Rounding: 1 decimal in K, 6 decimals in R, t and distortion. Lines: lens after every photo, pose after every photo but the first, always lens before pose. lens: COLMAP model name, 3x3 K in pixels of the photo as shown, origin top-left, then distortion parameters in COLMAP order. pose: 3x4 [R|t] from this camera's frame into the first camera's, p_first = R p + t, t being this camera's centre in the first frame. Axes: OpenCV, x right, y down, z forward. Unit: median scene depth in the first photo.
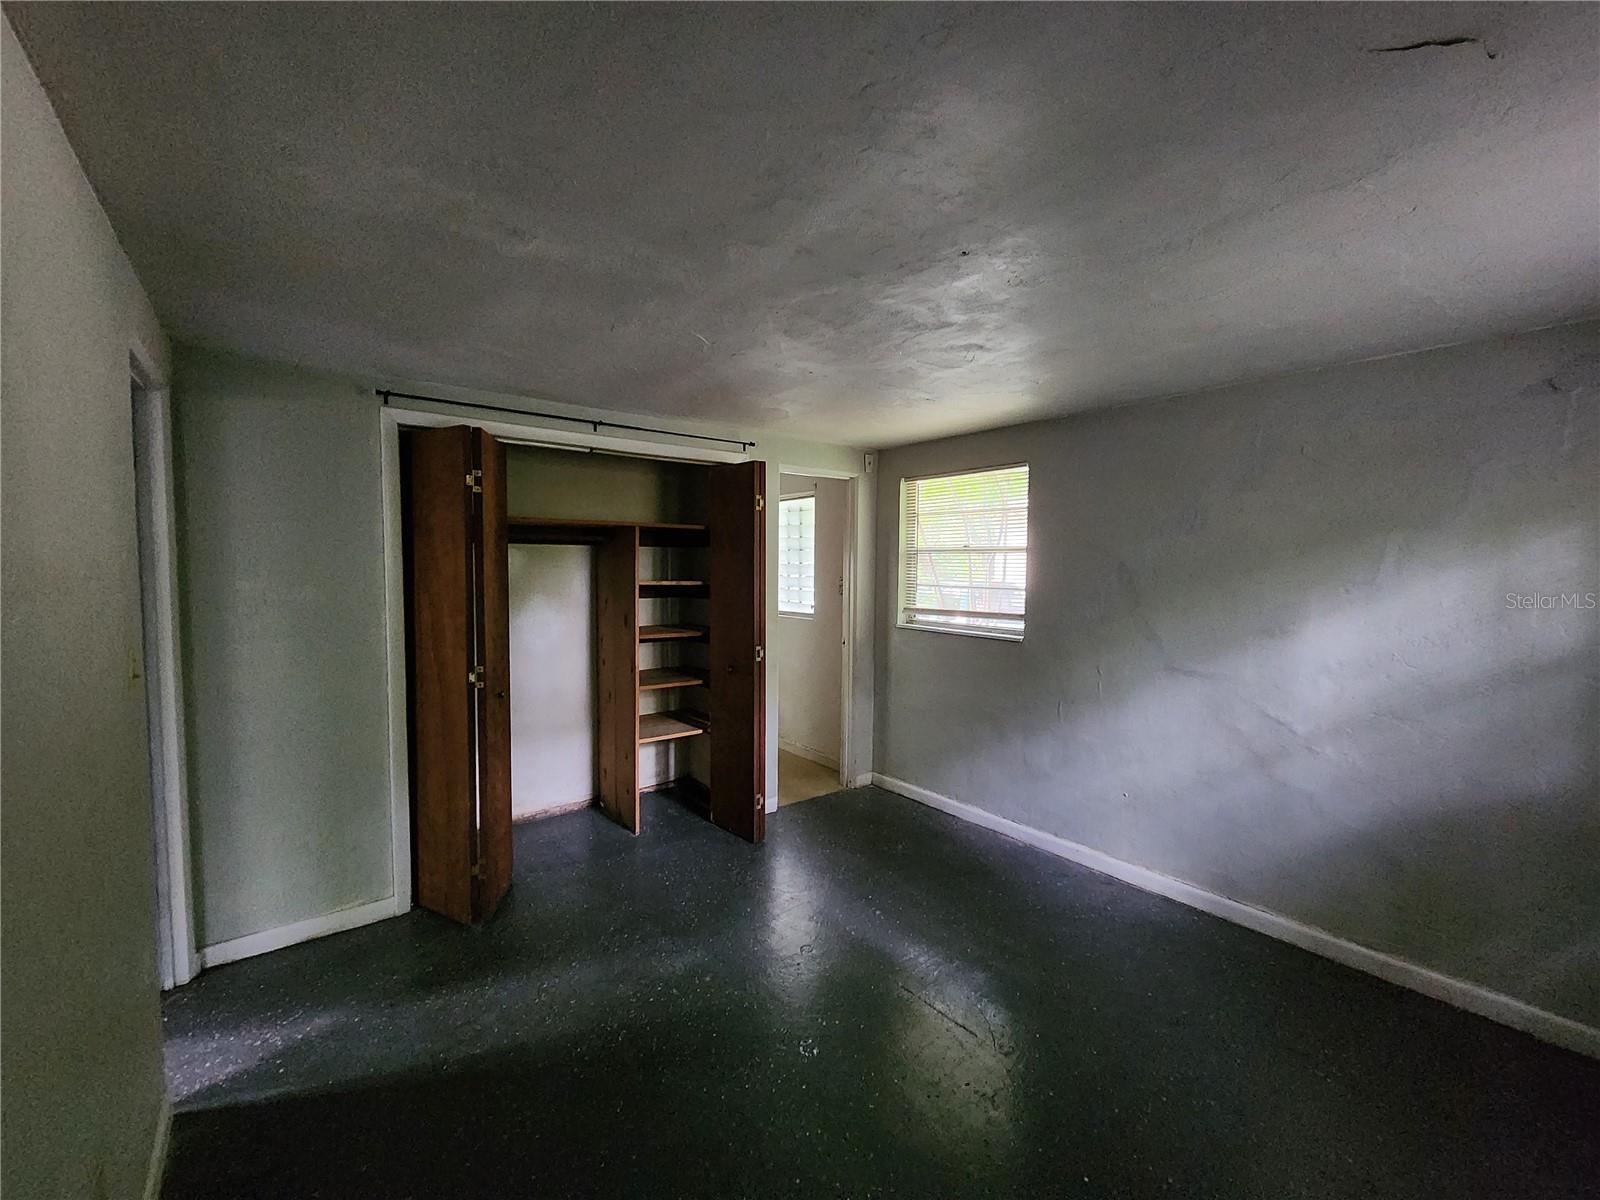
lens RADIAL K [[658.3, 0, 800.0], [0, 658.3, 600.0], [0, 0, 1]] dist [0.003111, -0.003006]
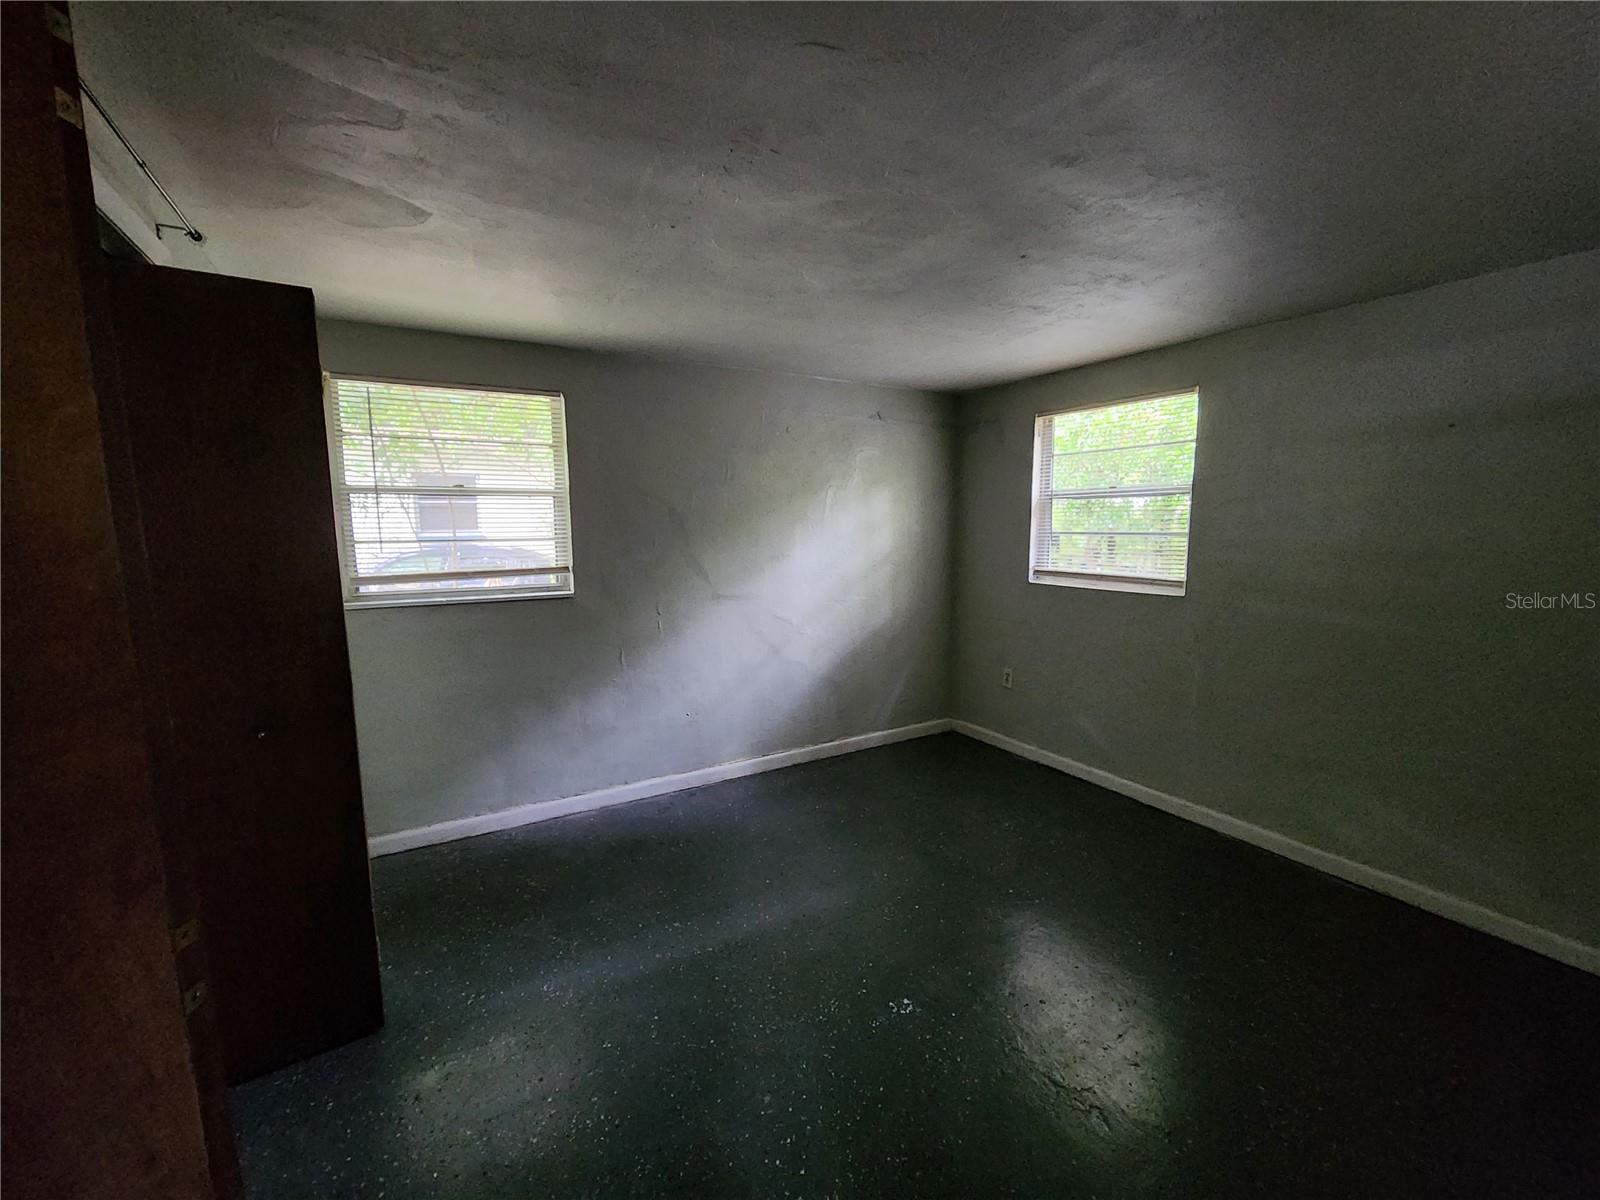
lens RADIAL K [[658.3, 0, 800.0], [0, 658.3, 600.0], [0, 0, 1]] dist [0.003111, -0.003006]
pose [[0.134582, -0.132395, 0.982018, -0.536621], [0.059349, 0.990332, 0.125383, -0.028812], [-0.989124, 0.041407, 0.141138, 0.605212]]
